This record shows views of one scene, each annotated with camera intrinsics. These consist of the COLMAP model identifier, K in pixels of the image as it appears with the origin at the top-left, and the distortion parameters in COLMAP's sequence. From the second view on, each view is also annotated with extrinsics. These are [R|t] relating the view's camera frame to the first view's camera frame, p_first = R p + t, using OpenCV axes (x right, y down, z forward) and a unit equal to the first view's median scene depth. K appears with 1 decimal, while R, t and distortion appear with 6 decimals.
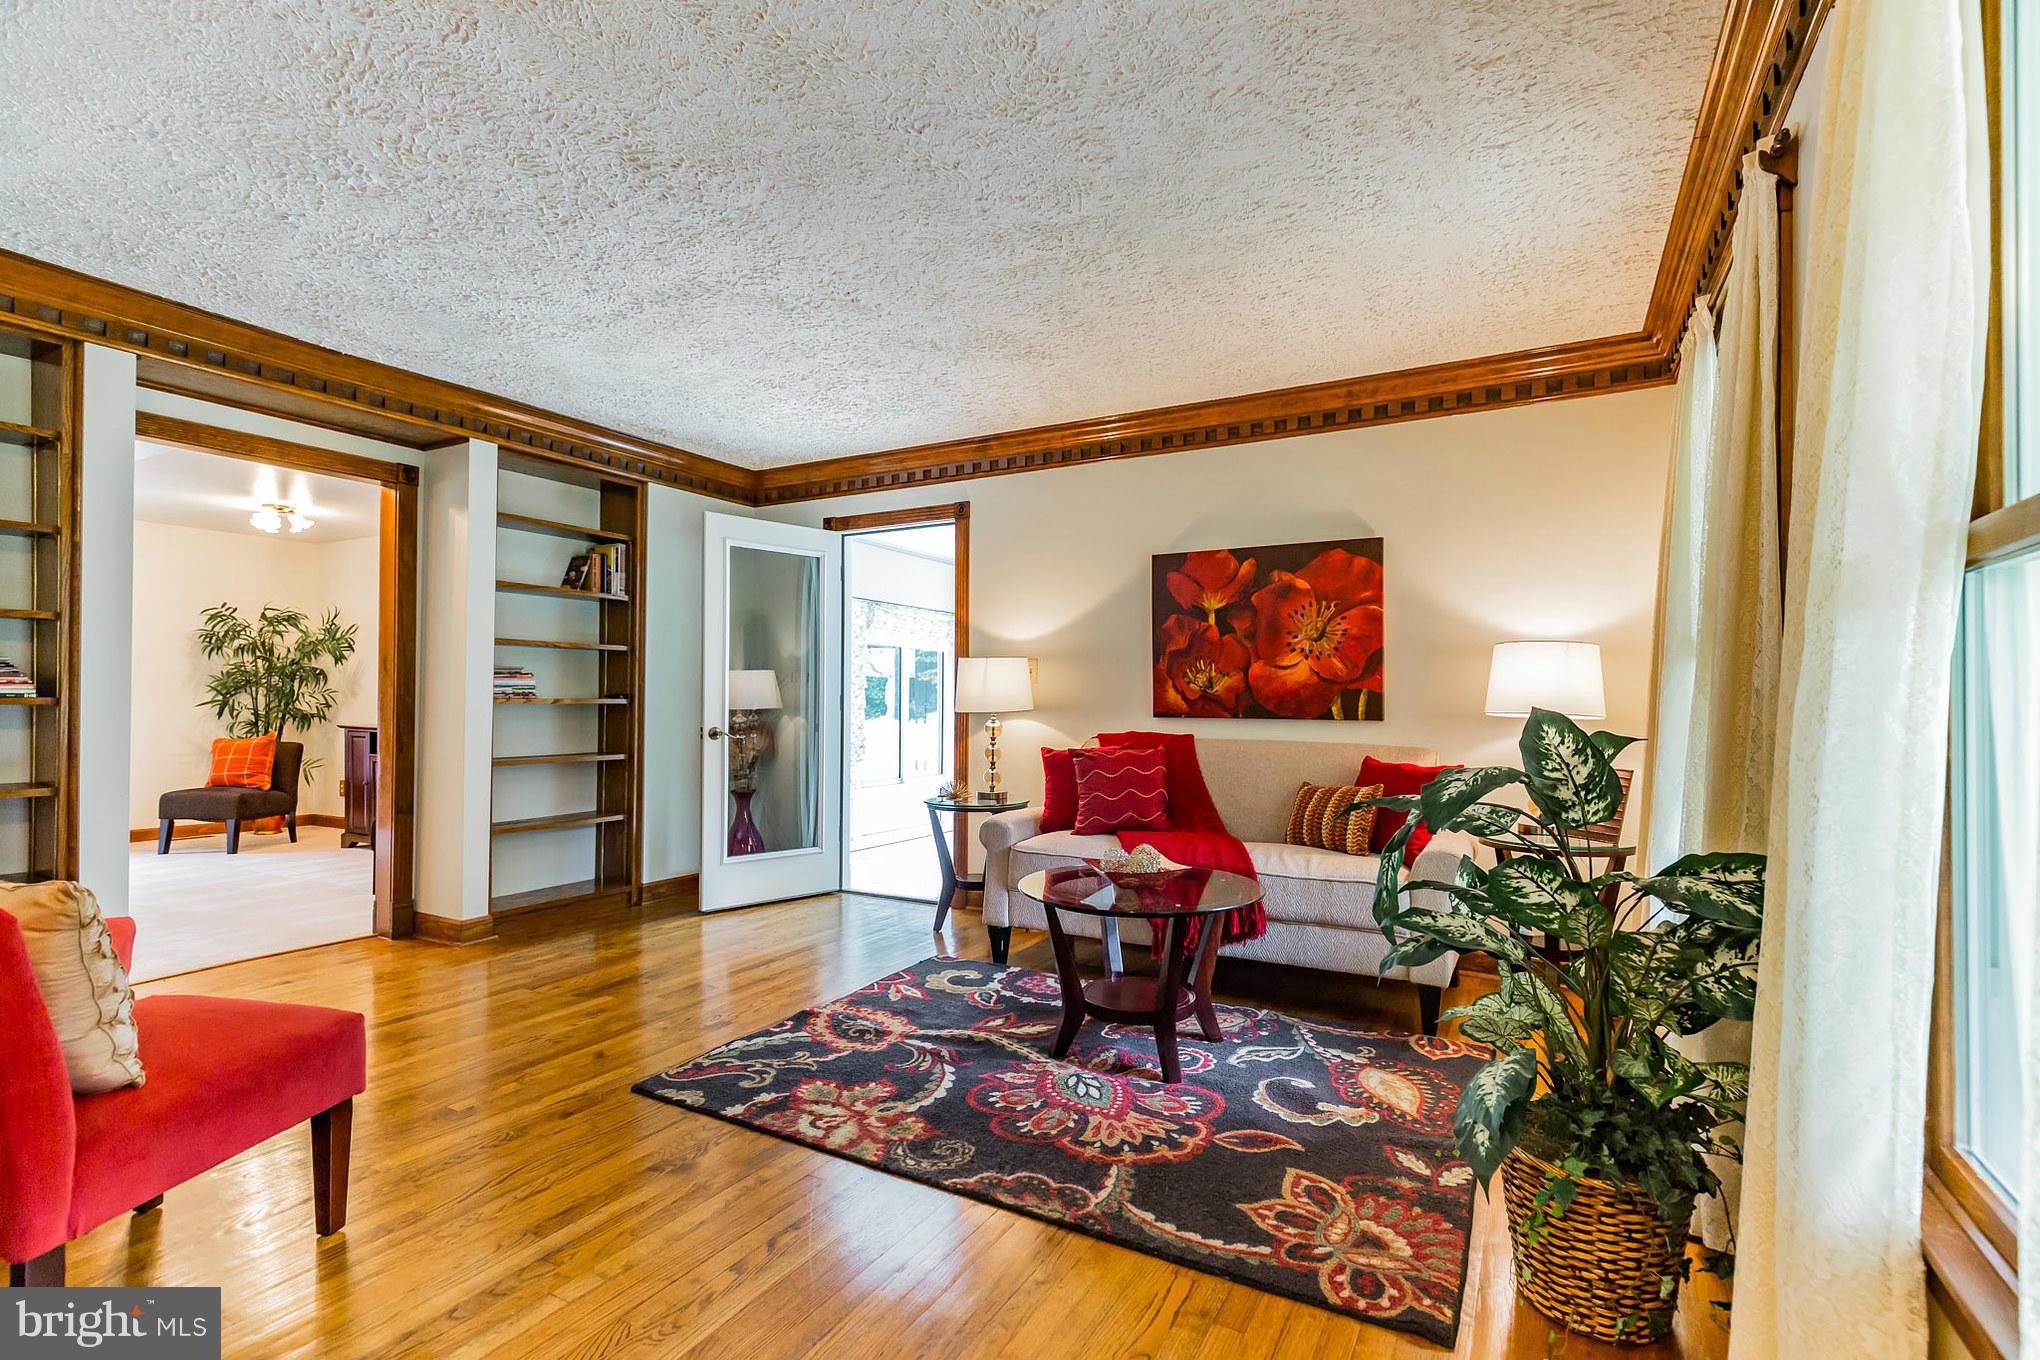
lens RADIAL K [[919.5, 0, 1020.3], [0, 919.5, 689.8], [0, 0, 1]] dist [0.005953, -0.000523]
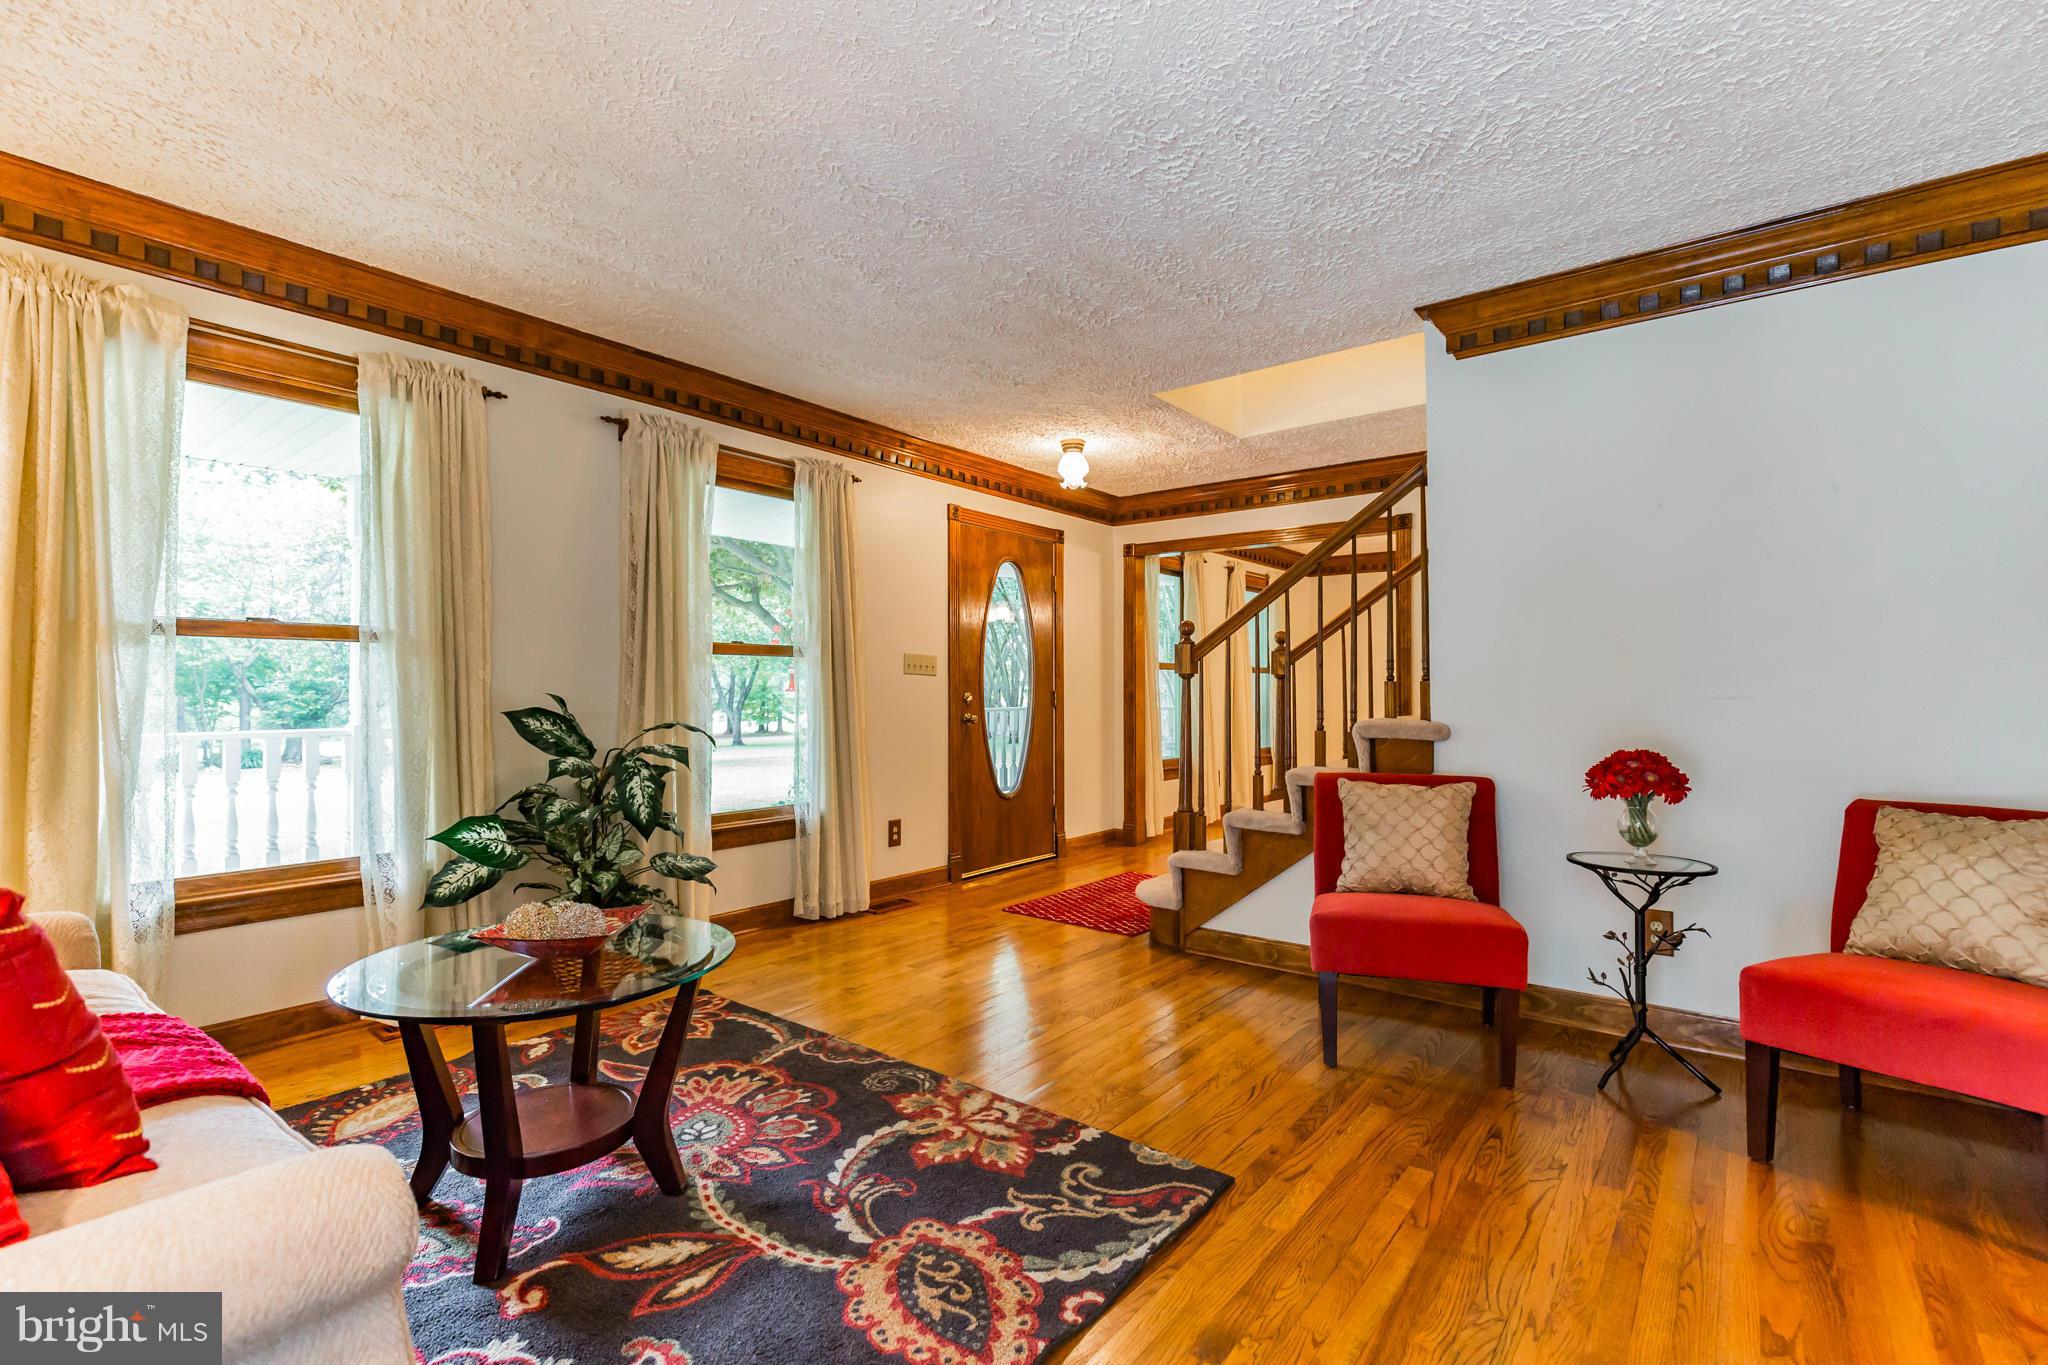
lens RADIAL K [[923.1, 0, 1024.6], [0, 923.1, 692.7], [0, 0, 1]] dist [0.005953, -0.000523]
pose [[-0.988409, -0.002920, 0.151787, -0.374369], [-0.004077, 0.999965, -0.007315, 0.021516], [-0.151760, -0.007849, -0.988386, 1.876078]]
